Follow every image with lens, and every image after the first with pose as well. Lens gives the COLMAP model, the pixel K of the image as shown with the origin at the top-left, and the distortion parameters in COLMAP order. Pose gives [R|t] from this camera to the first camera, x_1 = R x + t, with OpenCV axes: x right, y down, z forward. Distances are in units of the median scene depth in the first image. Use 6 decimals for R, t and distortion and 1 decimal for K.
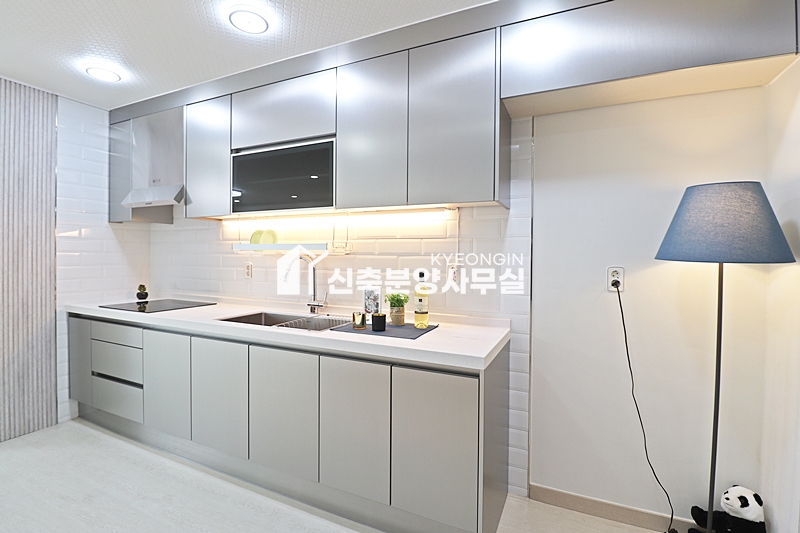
lens RADIAL K [[377.5, 0, 398.0], [0, 377.5, 264.9], [0, 0, 1]] dist [0.001348, -0.006742]
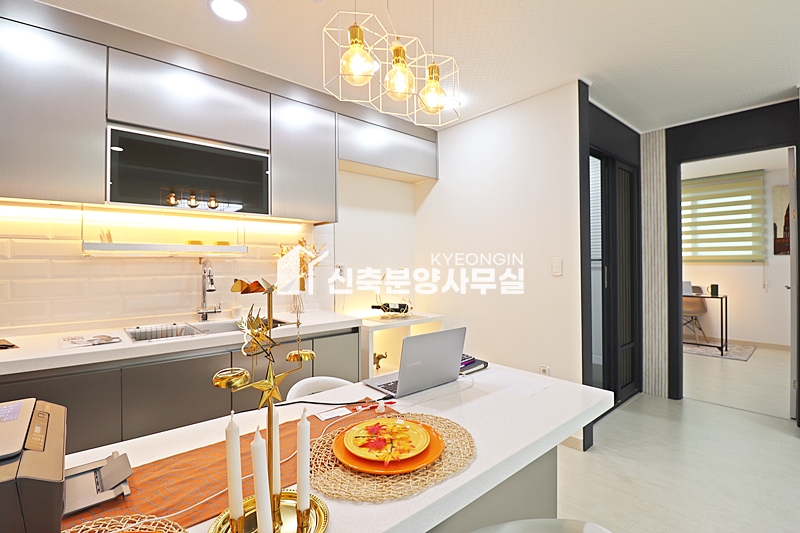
lens RADIAL K [[377.5, 0, 399.6], [0, 377.5, 261.9], [0, 0, 1]] dist [0.001348, -0.006742]
pose [[0.410516, -0.005896, 0.911834, -1.025102], [0.017850, 0.999839, -0.001571, -0.009901], [-0.911679, 0.016921, 0.410556, 0.196916]]
